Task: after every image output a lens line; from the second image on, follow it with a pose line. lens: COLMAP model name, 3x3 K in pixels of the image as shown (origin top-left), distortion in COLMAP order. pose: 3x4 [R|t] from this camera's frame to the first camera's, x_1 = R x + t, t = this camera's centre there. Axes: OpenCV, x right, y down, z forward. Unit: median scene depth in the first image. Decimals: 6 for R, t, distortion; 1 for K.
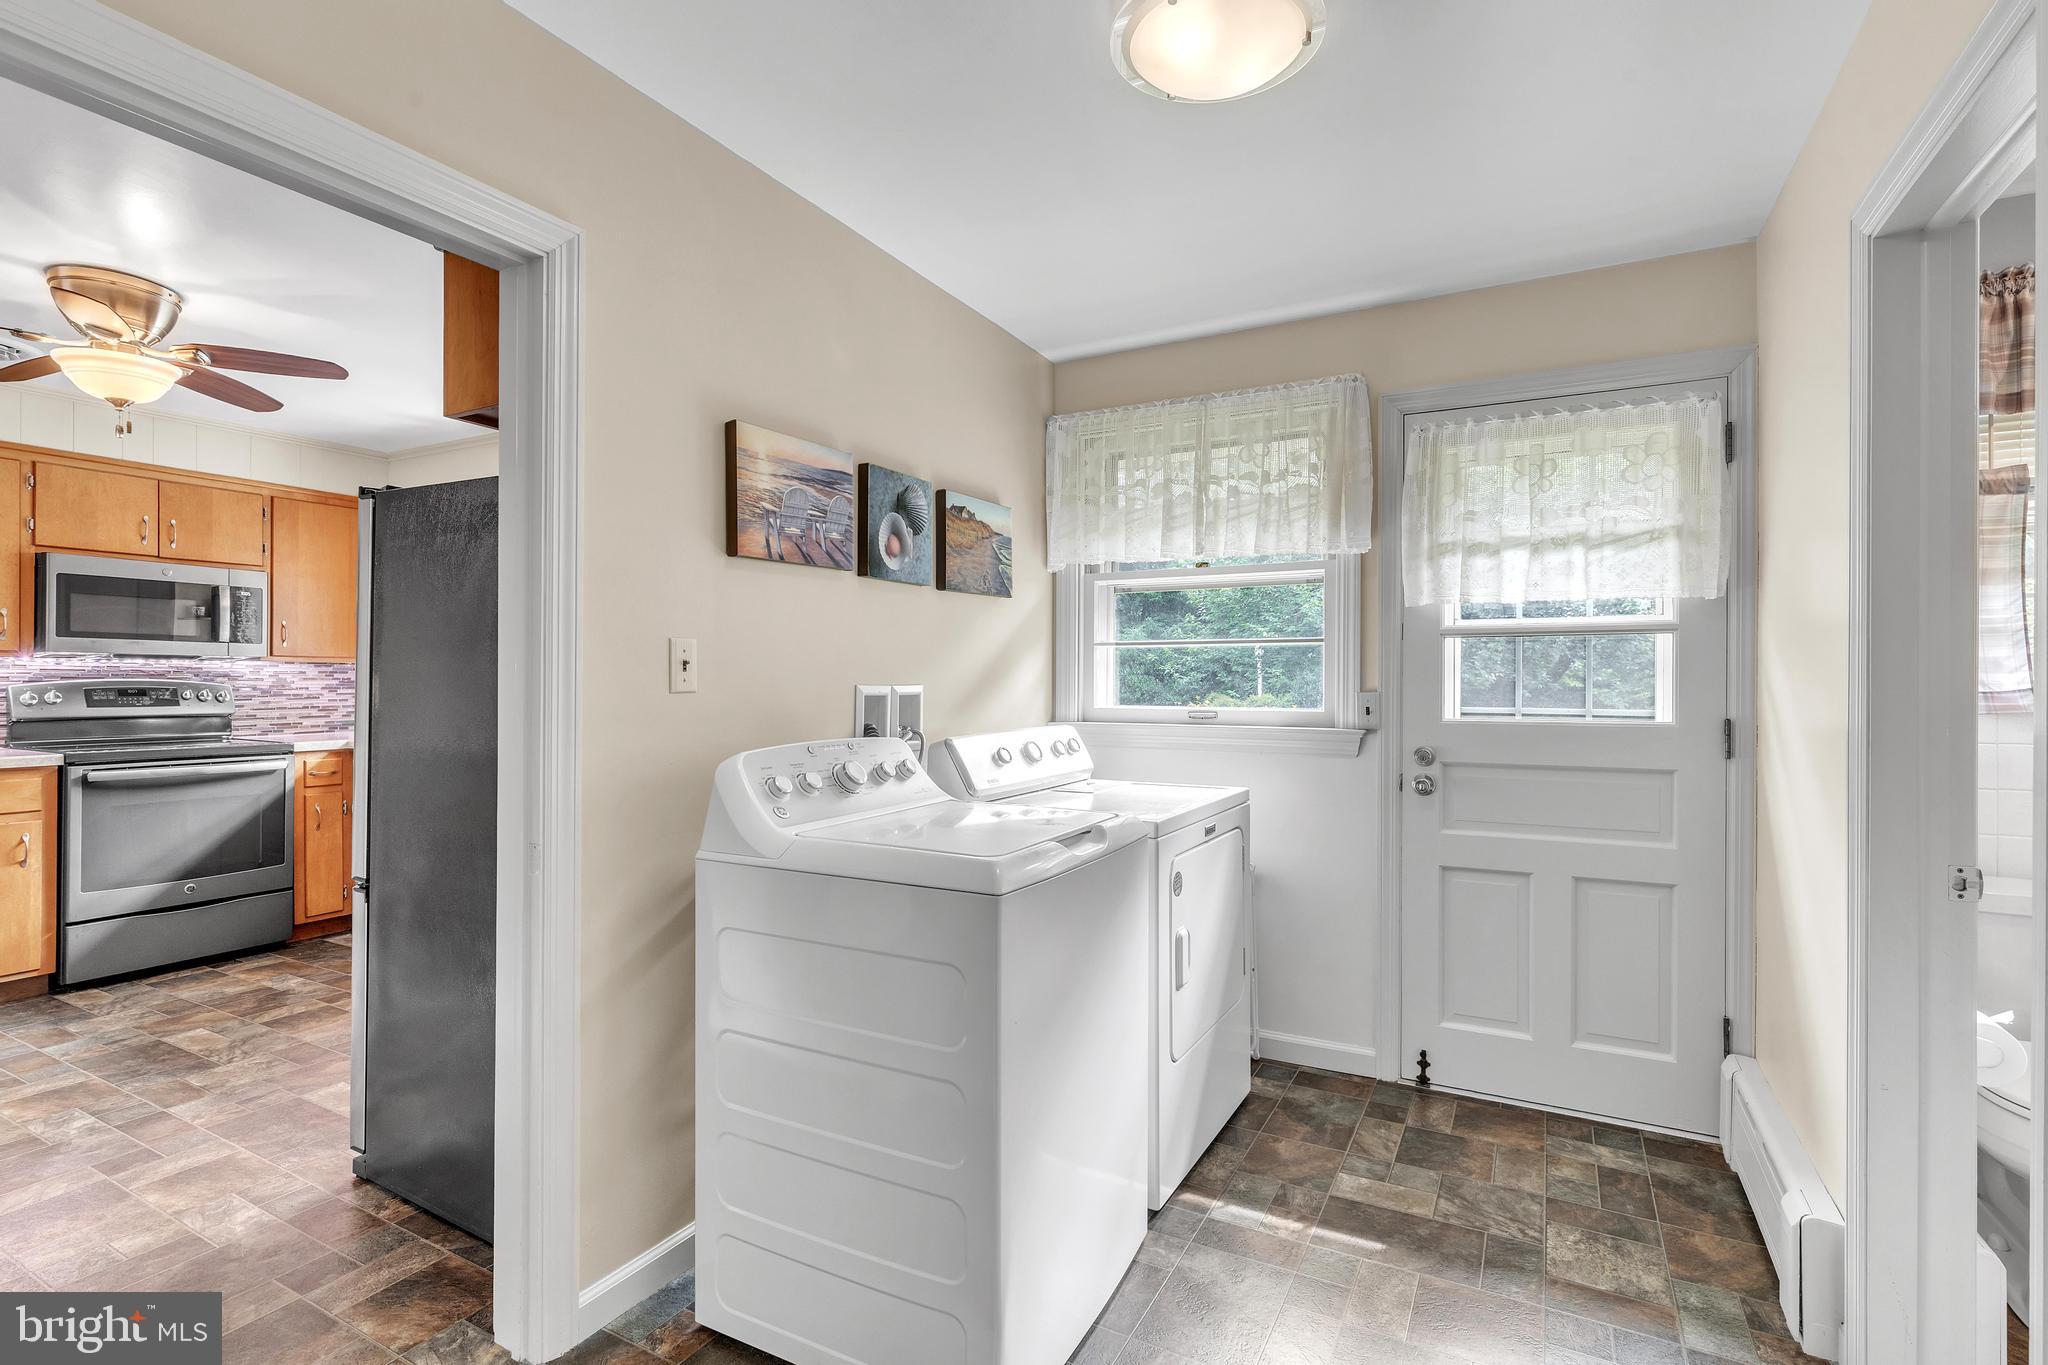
lens RADIAL K [[958.6, 0, 1030.6], [0, 958.6, 677.6], [0, 0, 1]] dist [-0.001328, -0.000068]
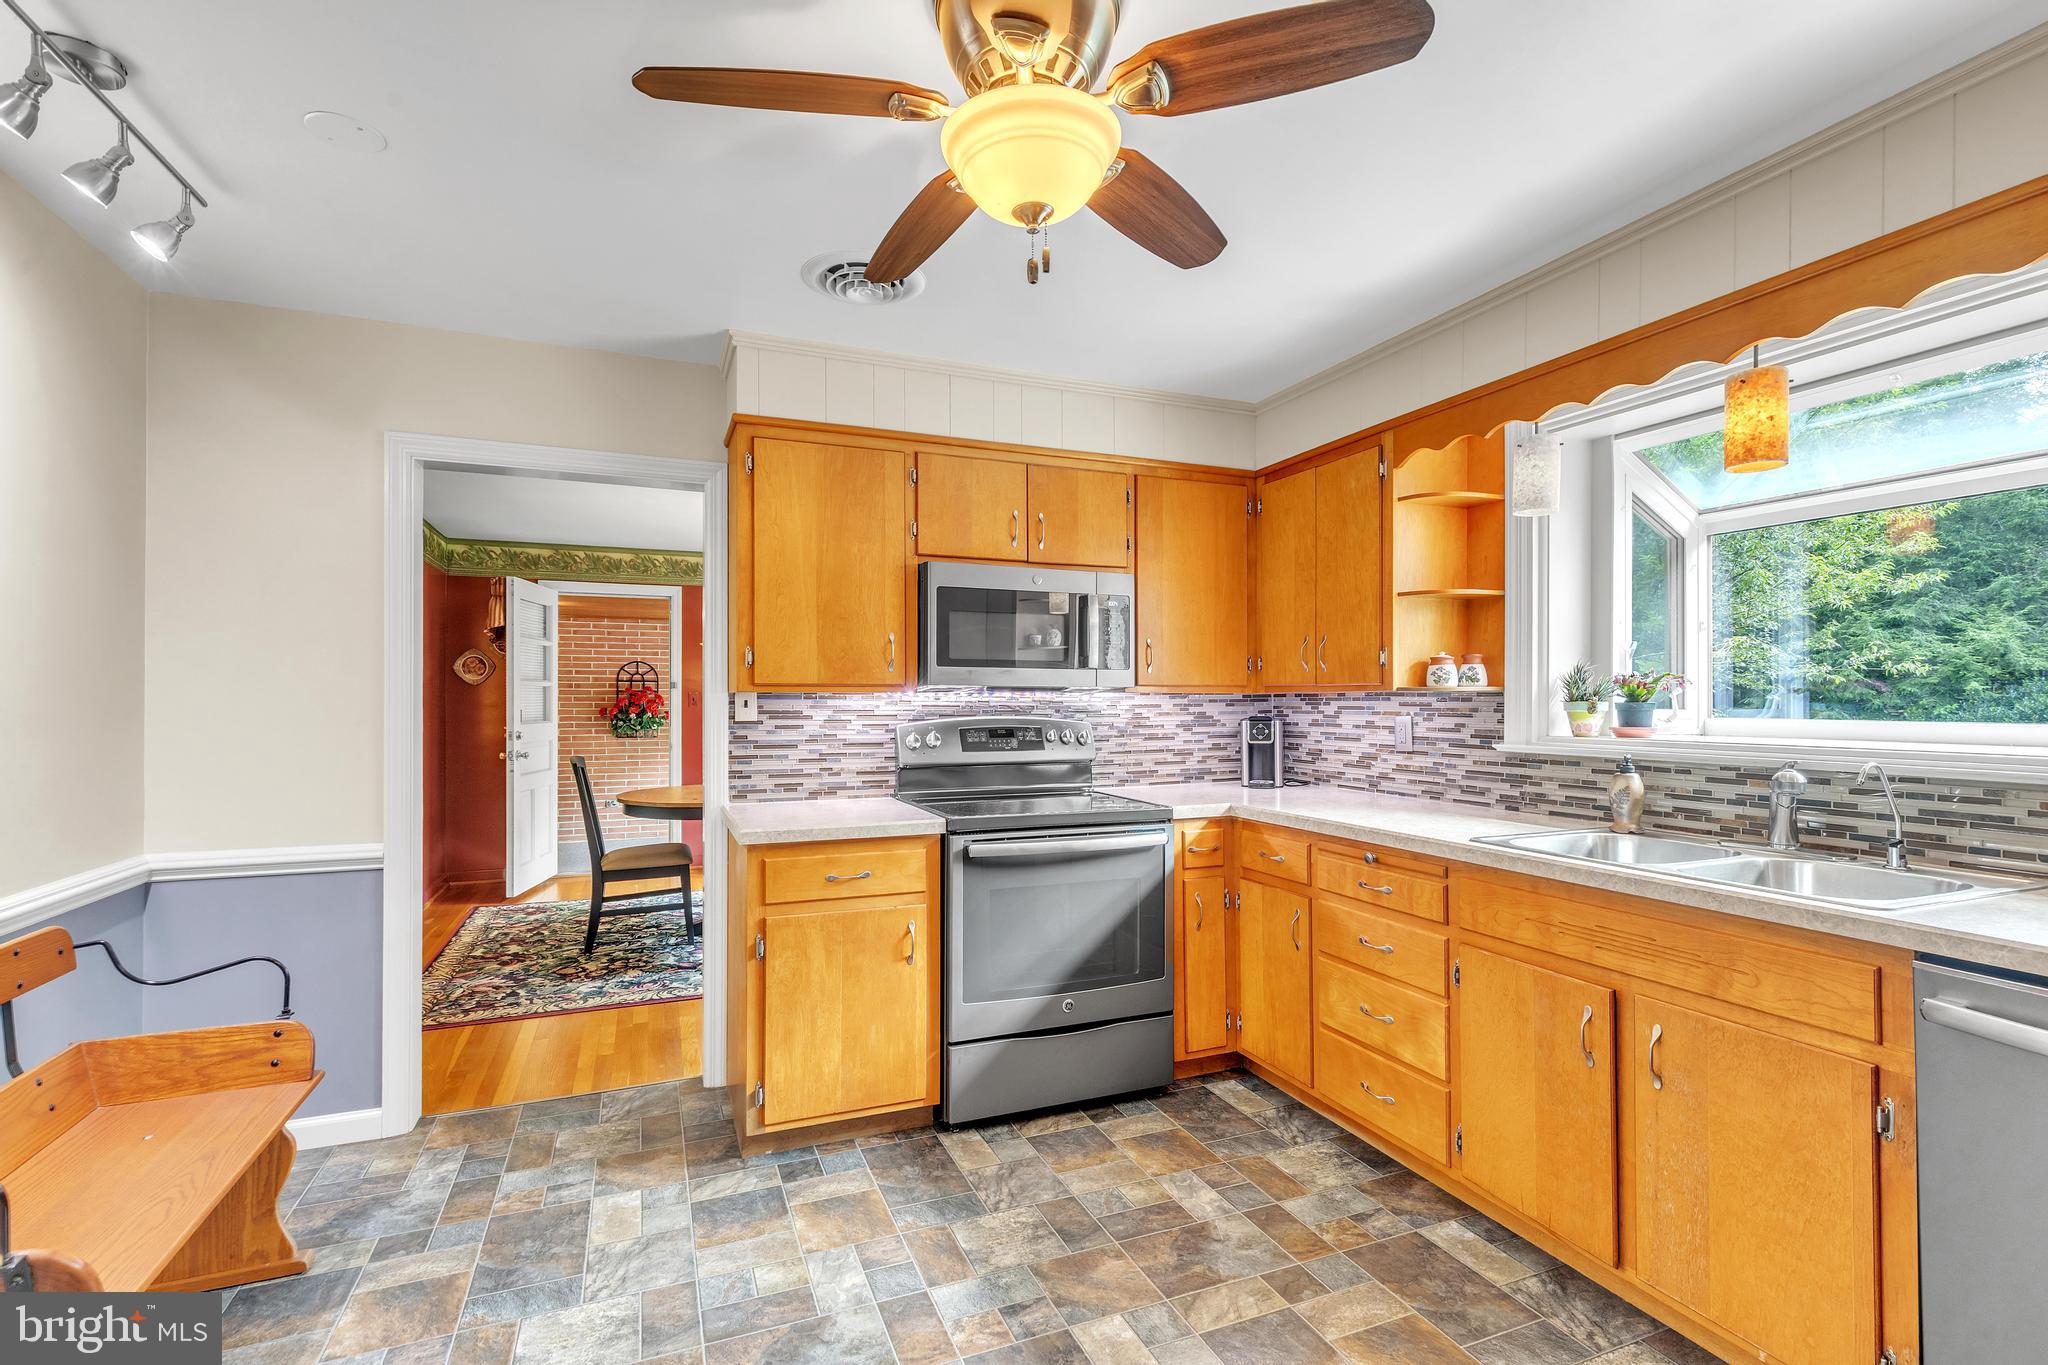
lens RADIAL K [[934.4, 0, 1022.3], [0, 934.4, 689.1], [0, 0, 1]] dist [0.001409, -0.000623]
pose [[0.771696, -0.011330, -0.635890, -0.436180], [0.005888, 0.999926, -0.010670, -0.013930], [0.635964, 0.004490, 0.771706, 0.413992]]
